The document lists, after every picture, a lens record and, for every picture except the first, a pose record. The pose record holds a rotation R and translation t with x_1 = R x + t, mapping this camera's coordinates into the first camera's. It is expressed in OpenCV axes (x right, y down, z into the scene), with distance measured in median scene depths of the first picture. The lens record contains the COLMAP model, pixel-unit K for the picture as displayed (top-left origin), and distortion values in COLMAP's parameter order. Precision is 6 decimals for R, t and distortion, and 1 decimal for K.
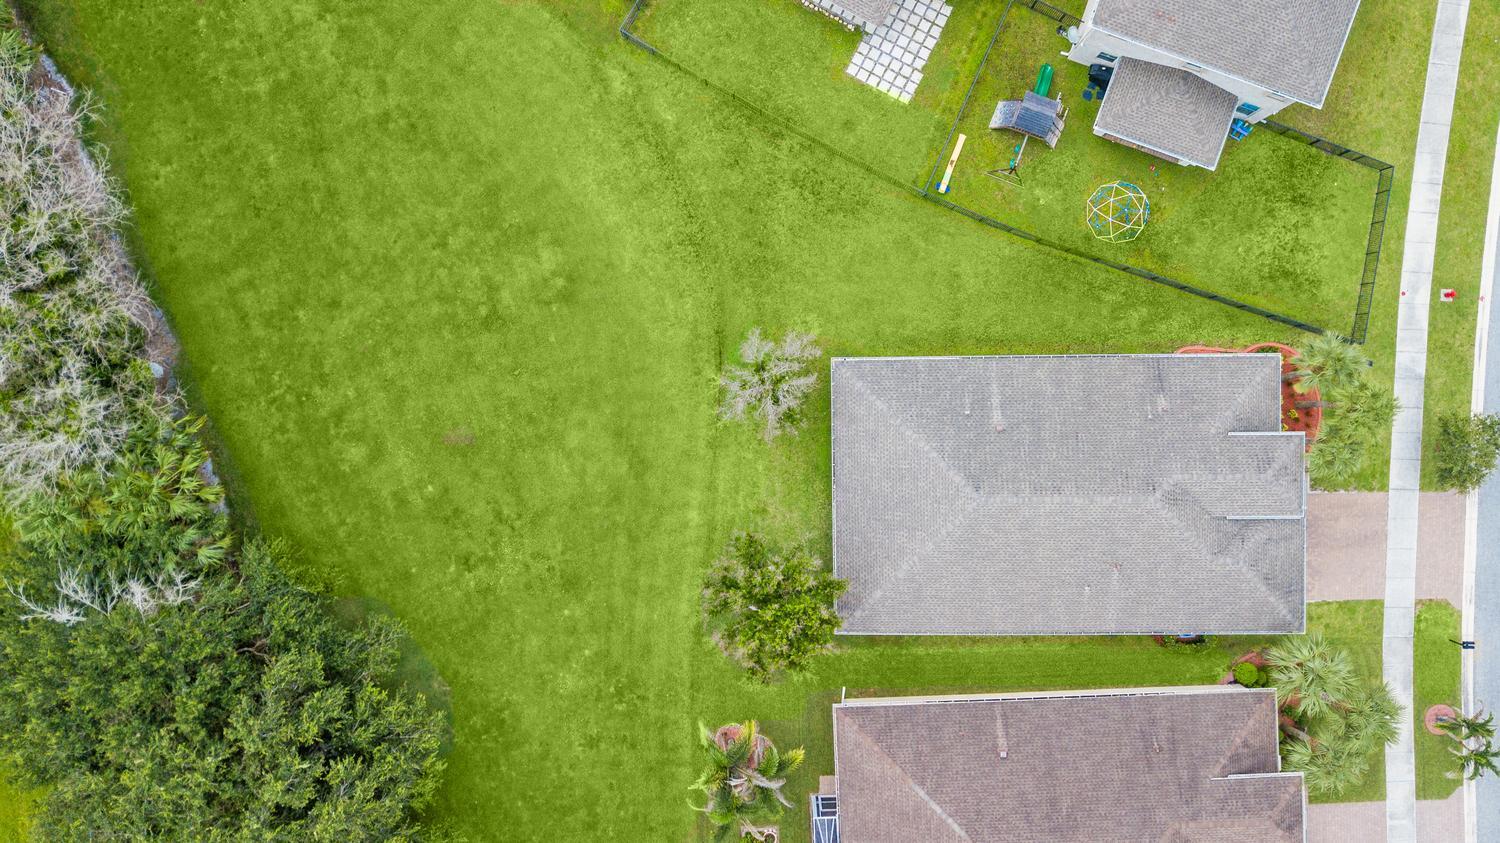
lens RADIAL K [[1146.0, 0, 750.0], [0, 1146.0, 421.5], [0, 0, 1]] dist [0.000520, 0.009821]
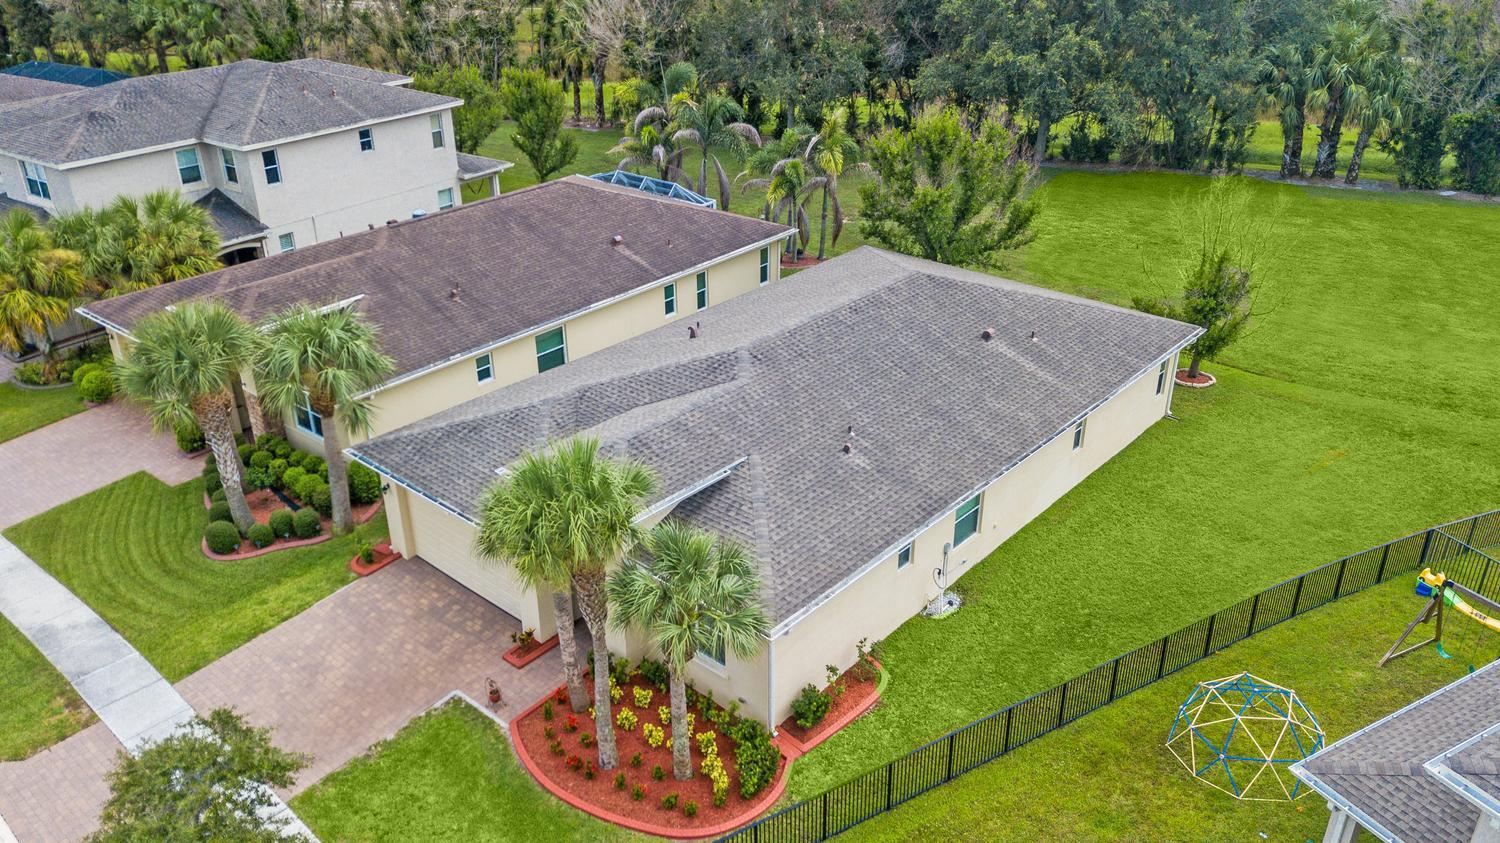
lens RADIAL K [[1146.0, 0, 750.0], [0, 1146.0, 421.5], [0, 0, 1]] dist [0.000520, 0.009821]
pose [[-0.667918, 0.345756, -0.659043, 0.672360], [-0.744155, -0.323229, 0.584599, -0.252014], [-0.010893, 0.880895, 0.473187, 0.698727]]
